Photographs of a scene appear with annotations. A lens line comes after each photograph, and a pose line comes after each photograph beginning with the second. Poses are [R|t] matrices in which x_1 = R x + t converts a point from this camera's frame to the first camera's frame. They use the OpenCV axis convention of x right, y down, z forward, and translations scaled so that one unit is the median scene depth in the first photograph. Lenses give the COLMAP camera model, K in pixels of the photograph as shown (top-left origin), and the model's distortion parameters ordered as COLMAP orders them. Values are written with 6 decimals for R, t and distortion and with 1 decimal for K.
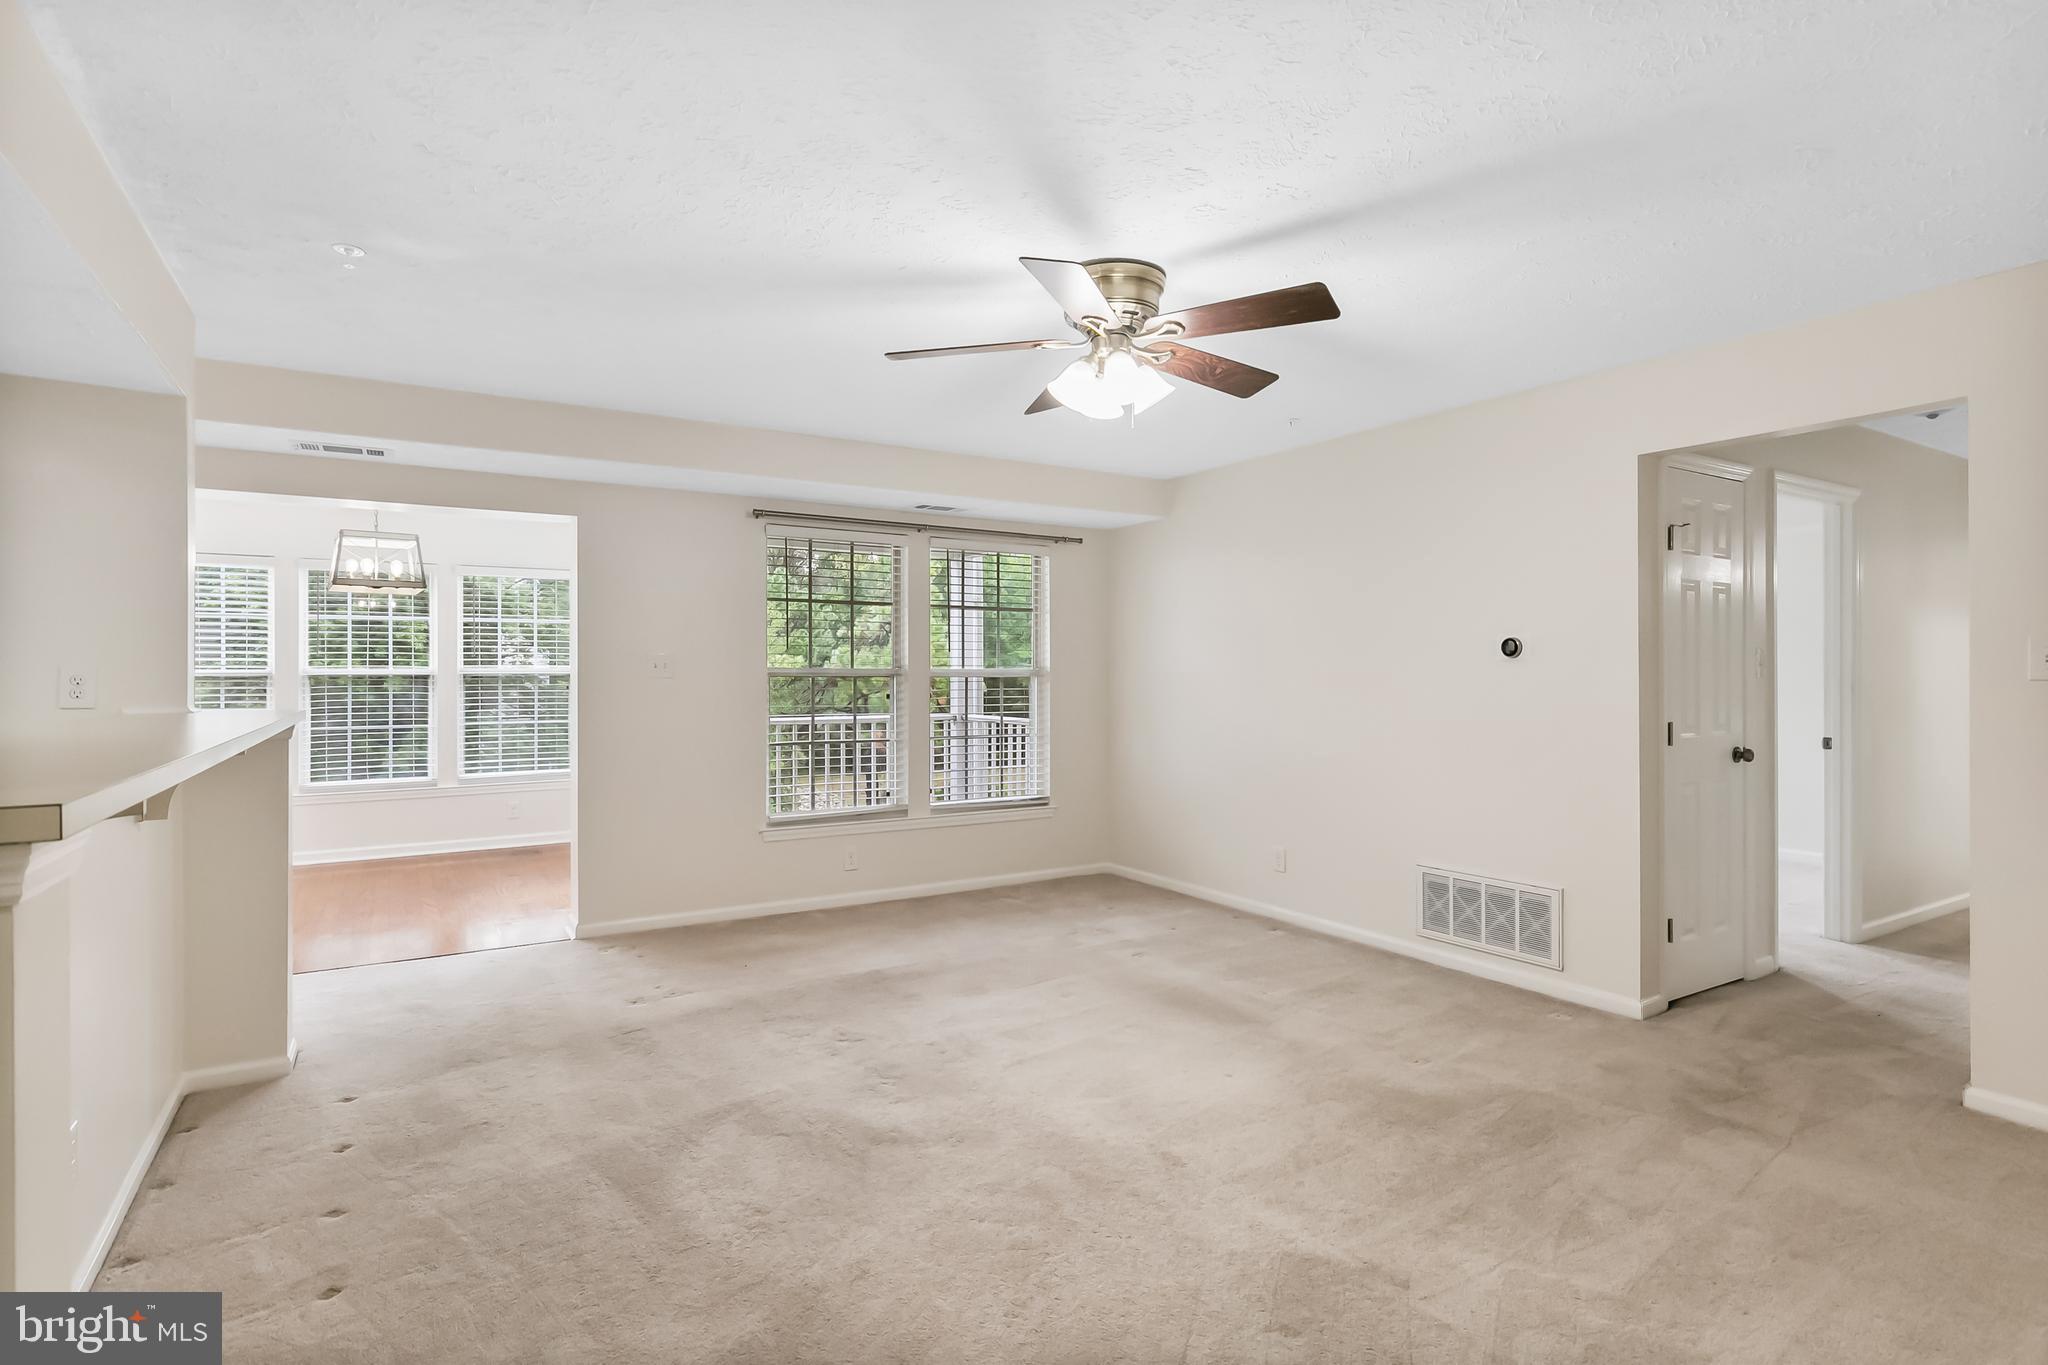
lens RADIAL K [[998.4, 0, 1035.1], [0, 998.4, 675.3], [0, 0, 1]] dist [-0.001399, -0.000173]
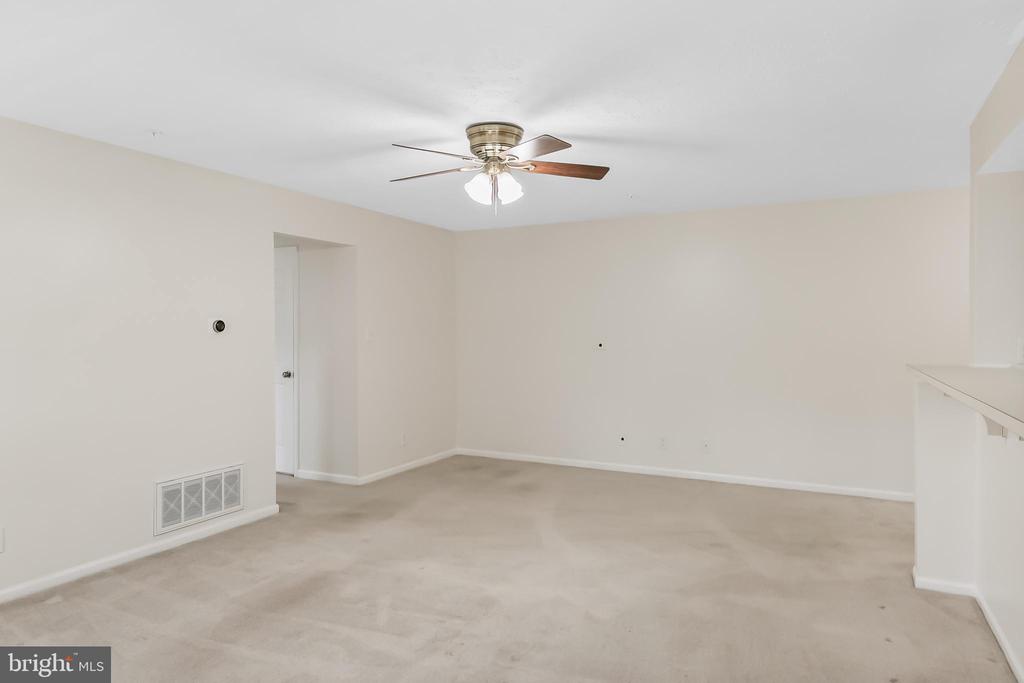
lens RADIAL K [[641.2, 0, 512.2], [0, 641.2, 341.1], [0, 0, 1]] dist [0.002438, 0.000225]
pose [[-0.514234, -0.002821, 0.857645, -0.670321], [0.009261, 0.999918, 0.008842, -0.009259], [-0.857600, 0.012490, -0.514166, 1.115597]]
